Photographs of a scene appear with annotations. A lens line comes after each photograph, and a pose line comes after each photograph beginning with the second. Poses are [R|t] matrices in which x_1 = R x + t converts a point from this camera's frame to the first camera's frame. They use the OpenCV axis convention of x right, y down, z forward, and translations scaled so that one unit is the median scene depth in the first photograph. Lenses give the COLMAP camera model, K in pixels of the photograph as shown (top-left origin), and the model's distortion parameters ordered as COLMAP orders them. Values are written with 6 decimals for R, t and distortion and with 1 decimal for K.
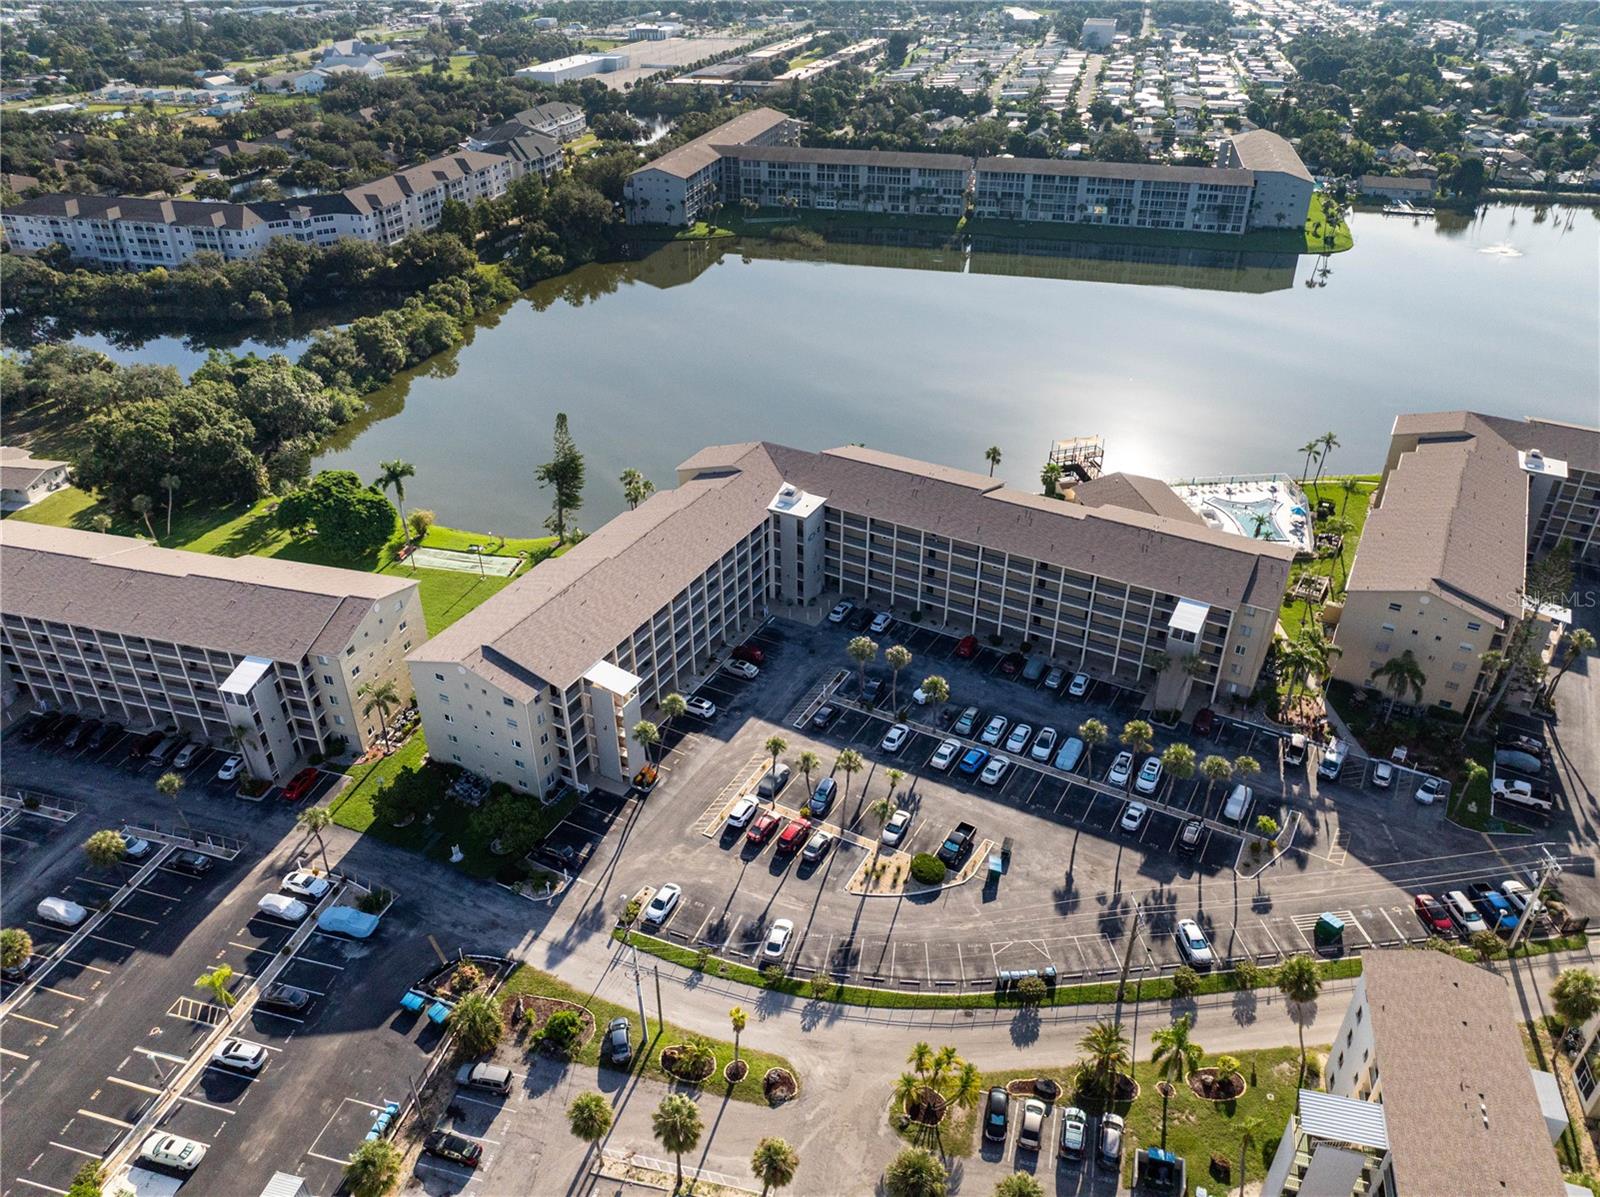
lens RADIAL K [[1134.1, 0, 799.9], [0, 1134.1, 600.1], [0, 0, 1]] dist [-0.037260, -0.000138]
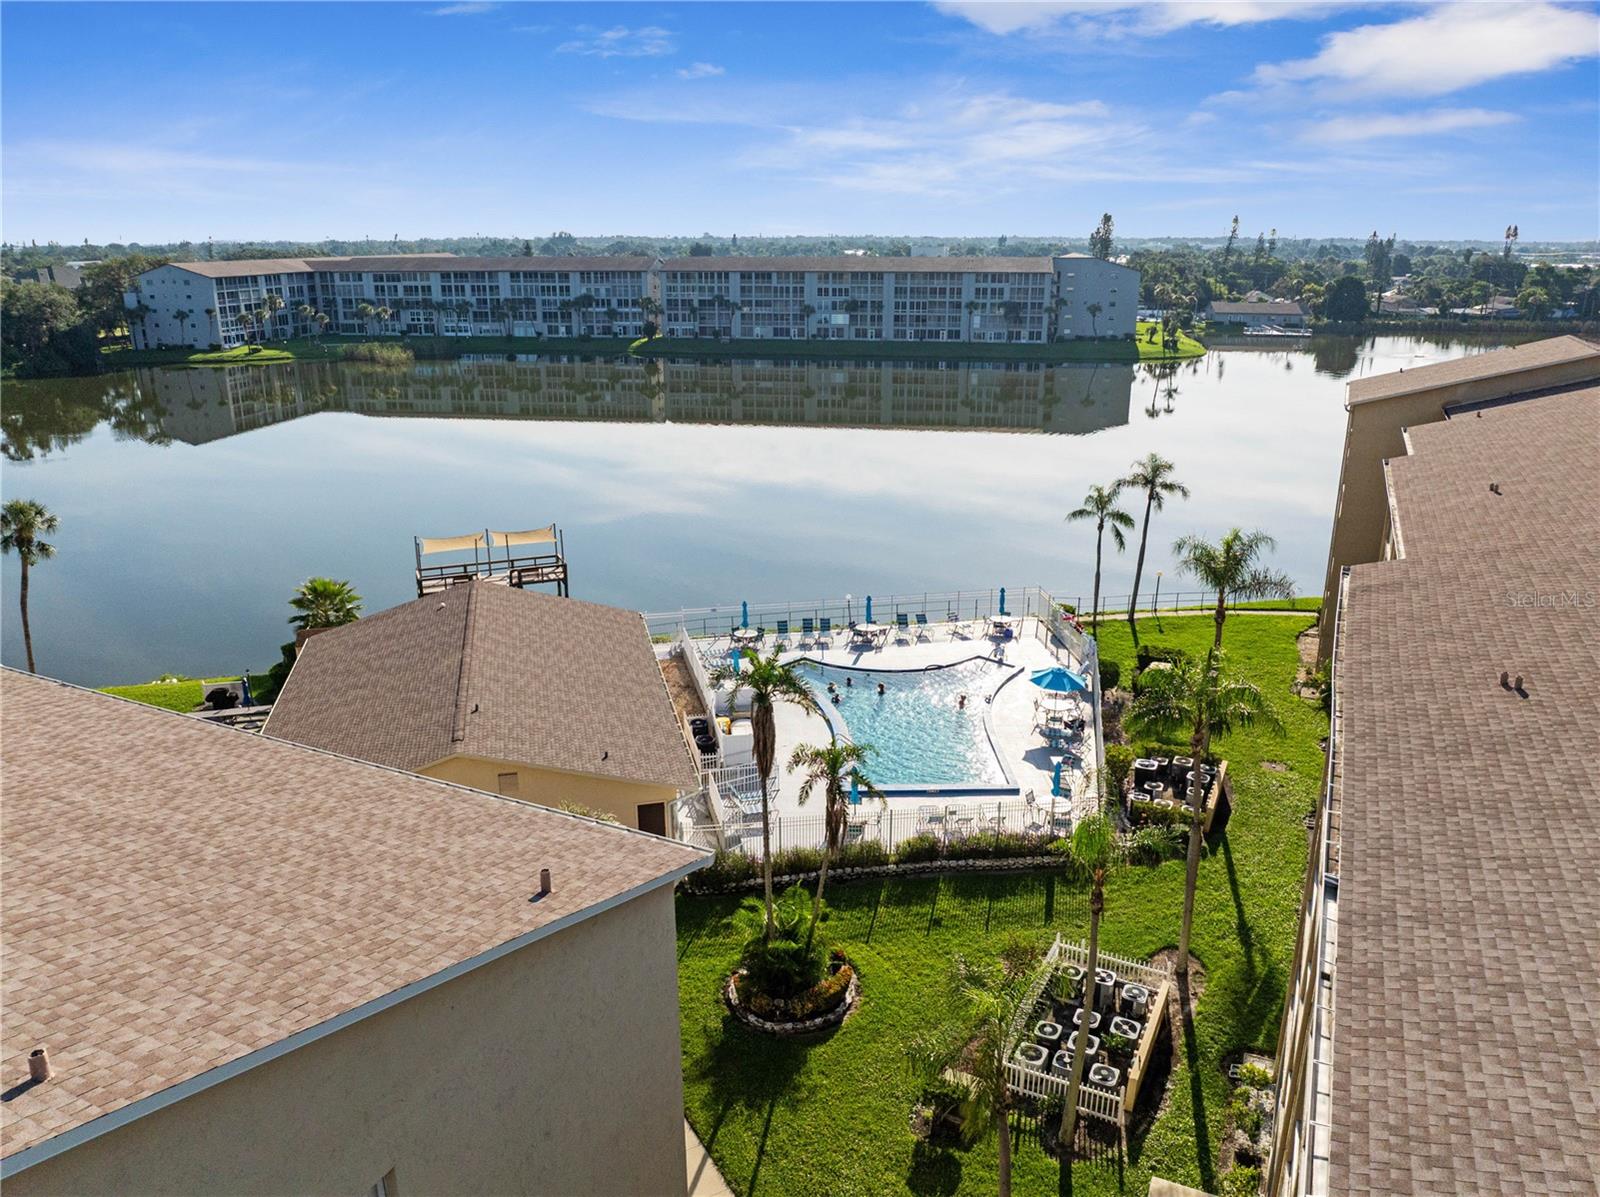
lens RADIAL K [[1134.1, 0, 802.5], [0, 1134.1, 595.1], [0, 0, 1]] dist [-0.037260, -0.000138]
pose [[0.996549, -0.021547, 0.080166, 0.188495], [0.040442, 0.969388, -0.242180, -0.018324], [-0.072493, 0.244586, 0.966914, 0.384475]]
